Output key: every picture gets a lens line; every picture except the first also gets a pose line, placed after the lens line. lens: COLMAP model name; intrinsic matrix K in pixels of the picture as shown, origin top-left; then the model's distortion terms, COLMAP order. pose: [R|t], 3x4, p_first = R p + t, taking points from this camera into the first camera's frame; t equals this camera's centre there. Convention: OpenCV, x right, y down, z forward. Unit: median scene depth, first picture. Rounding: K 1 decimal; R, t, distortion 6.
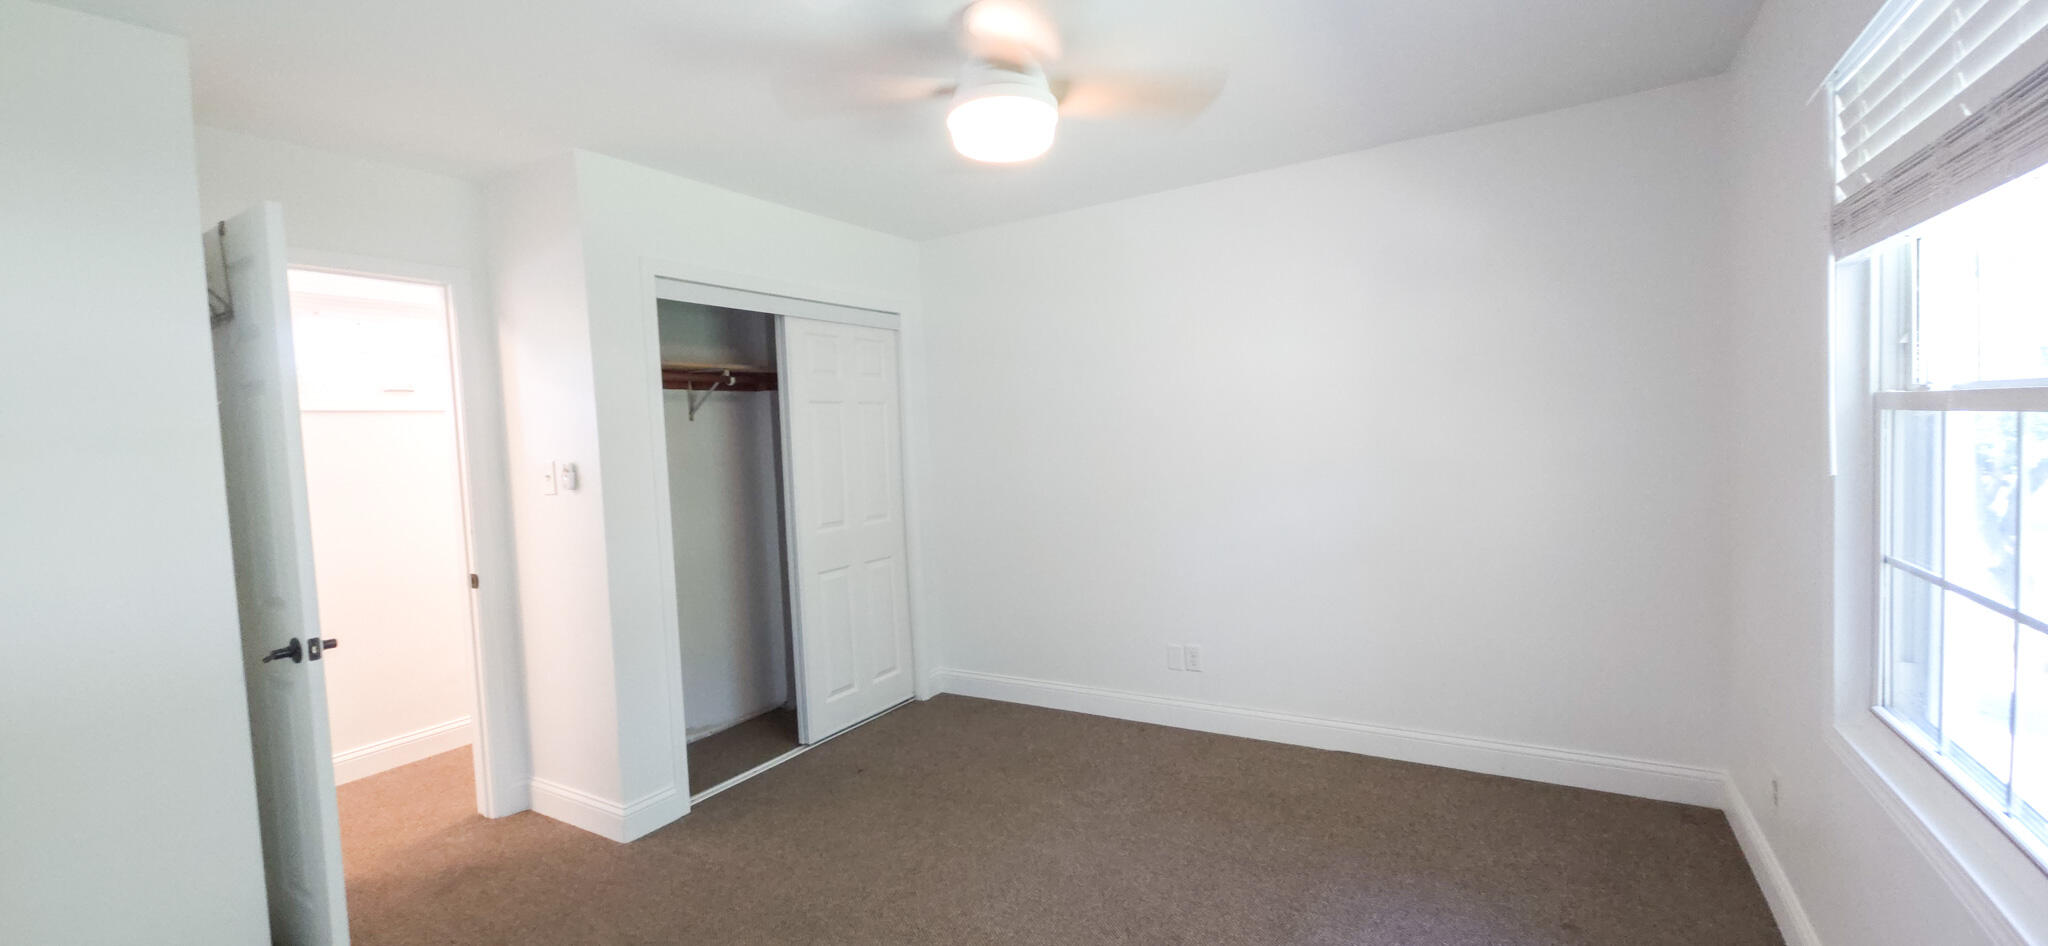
lens RADIAL K [[831.8, 0, 1012.6], [0, 831.8, 474.9], [0, 0, 1]] dist [-0.003540, -0.000761]
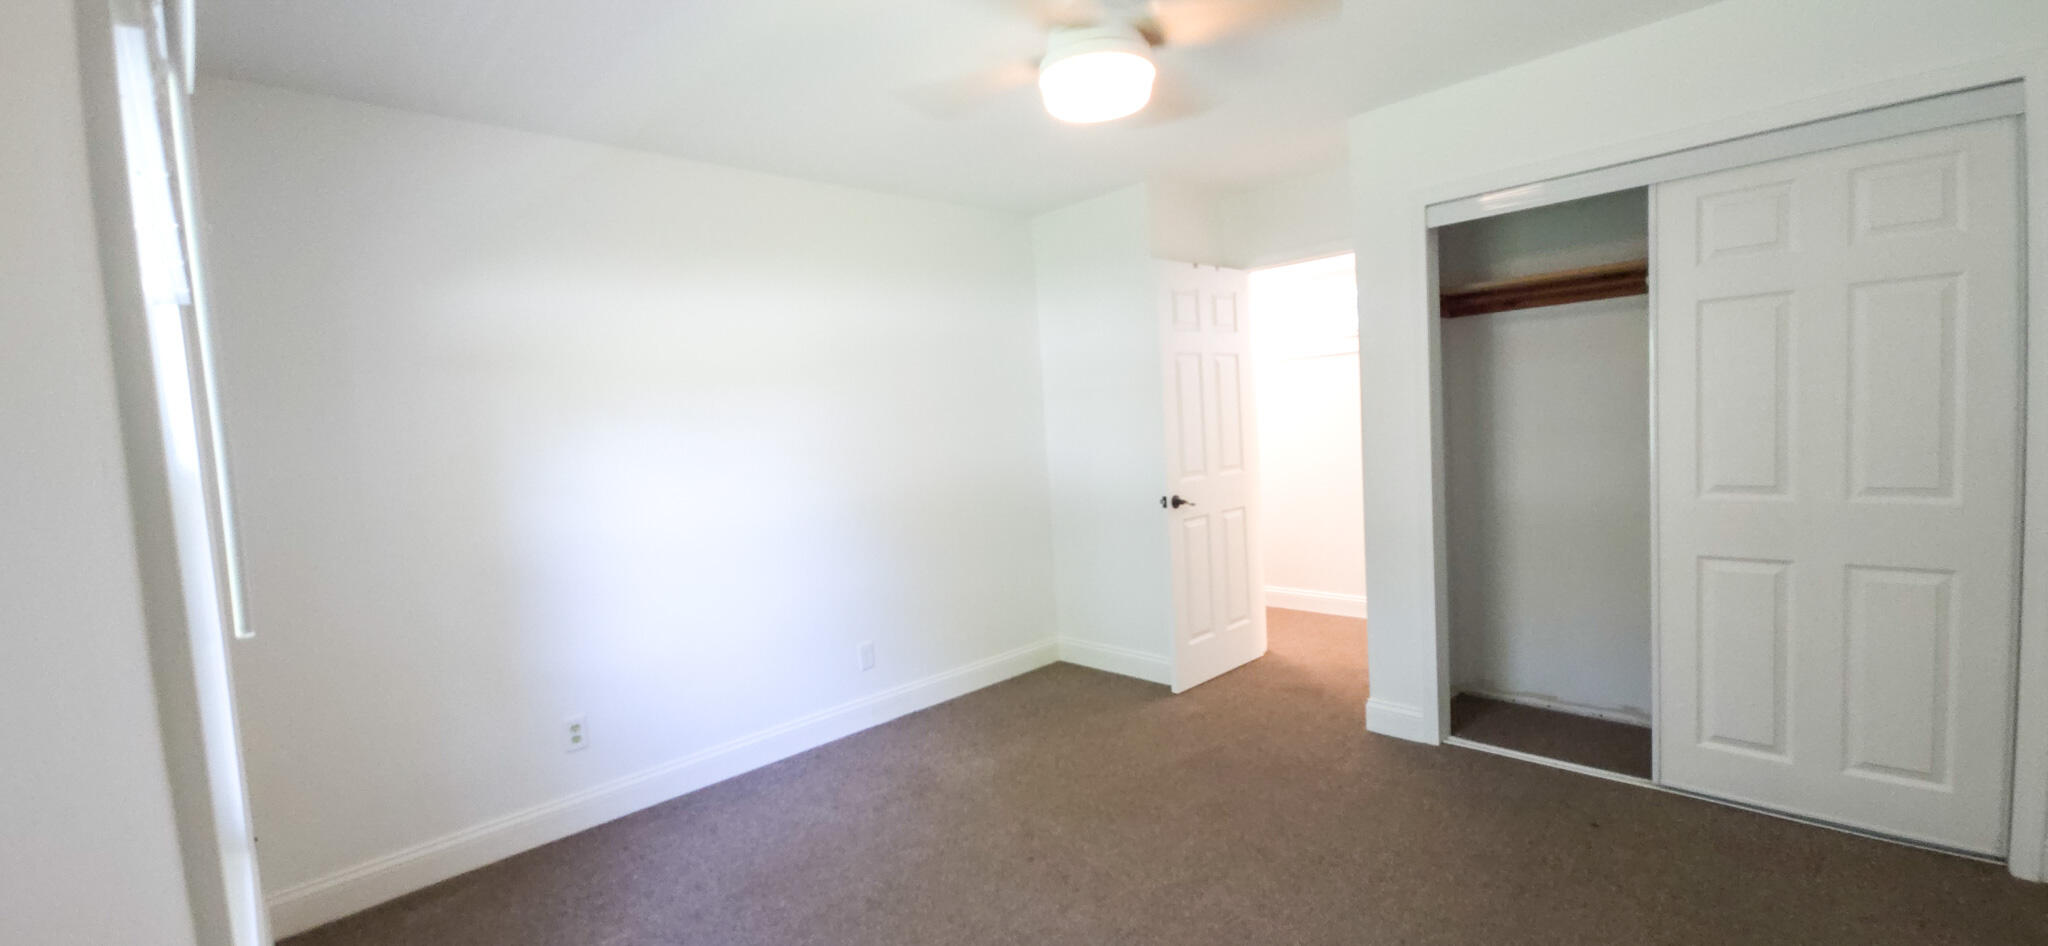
lens RADIAL K [[831.8, 0, 1012.6], [0, 831.8, 474.9], [0, 0, 1]] dist [-0.003540, -0.000761]
pose [[-0.249277, 0.124662, -0.960375, 0.567390], [0.024292, 0.992173, 0.122484, -0.046461], [0.968127, 0.007203, -0.250355, 0.647480]]
